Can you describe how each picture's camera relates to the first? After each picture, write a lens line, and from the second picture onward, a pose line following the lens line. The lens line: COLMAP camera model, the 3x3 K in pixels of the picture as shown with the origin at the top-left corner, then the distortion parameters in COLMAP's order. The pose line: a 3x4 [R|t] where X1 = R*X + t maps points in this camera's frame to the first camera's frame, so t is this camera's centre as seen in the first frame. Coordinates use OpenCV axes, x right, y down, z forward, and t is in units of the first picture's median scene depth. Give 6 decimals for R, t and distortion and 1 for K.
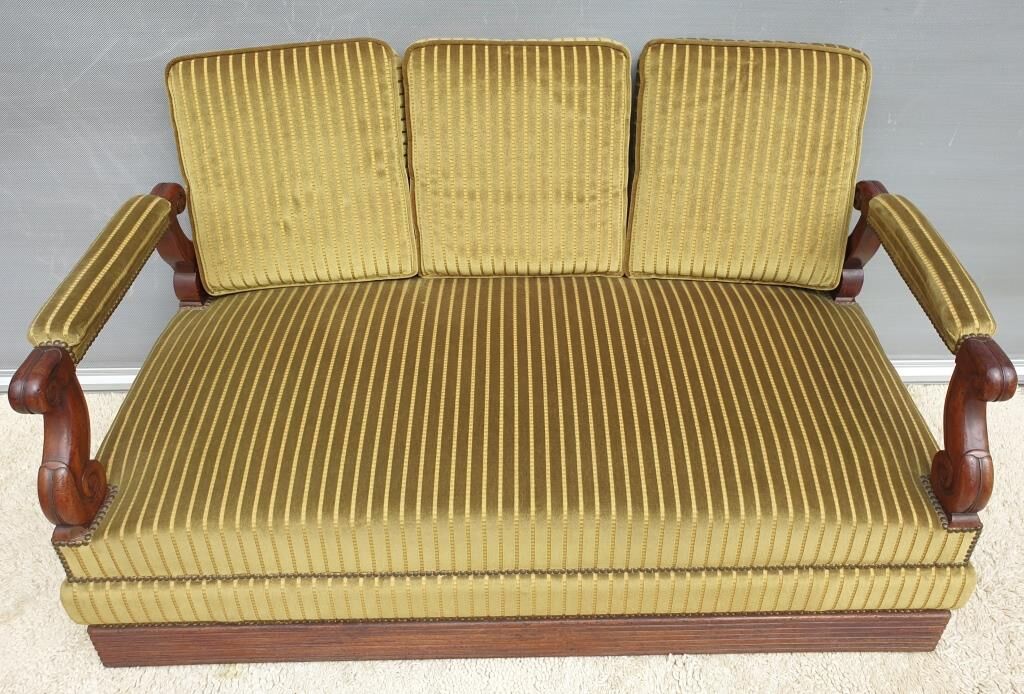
lens RADIAL K [[805.4, 0, 523.0], [0, 805.4, 311.8], [0, 0, 1]] dist [0.002626, 0.037846]
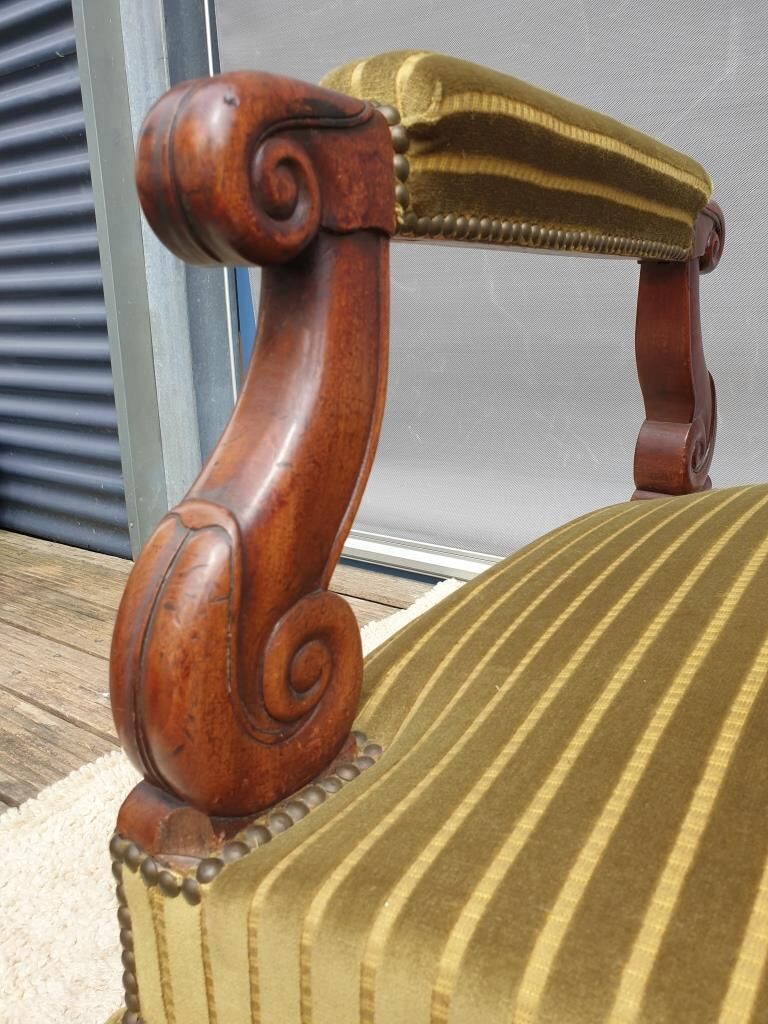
lens RADIAL K [[810.7, 0, 392.2], [0, 810.7, 510.3], [0, 0, 1]] dist [-0.013663, 0.026953]
pose [[0.803395, 0.134345, -0.580093, -0.352944], [-0.329481, 0.911781, -0.245150, 0.212382], [0.495982, 0.388082, 0.776784, 0.765566]]
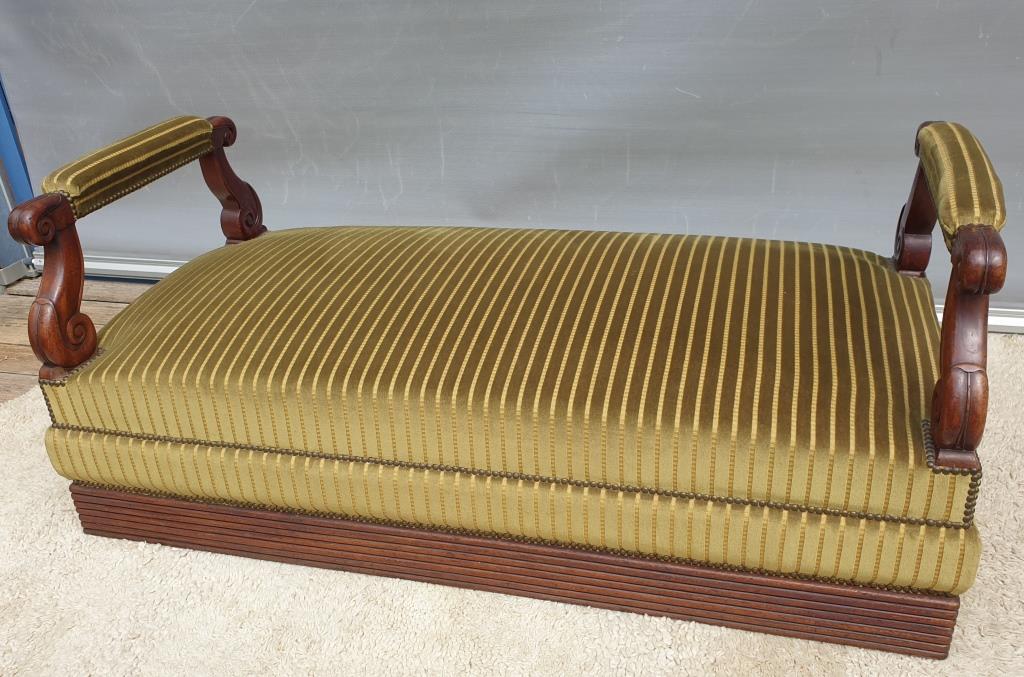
lens RADIAL K [[865.9, 0, 498.4], [0, 865.9, 374.7], [0, 0, 1]] dist [0.063611, -0.076737]
pose [[0.957233, 0.088839, -0.275342, 0.329439], [-0.116602, 0.989437, -0.086129, 0.293911], [0.264782, 0.114551, 0.957480, 0.025144]]
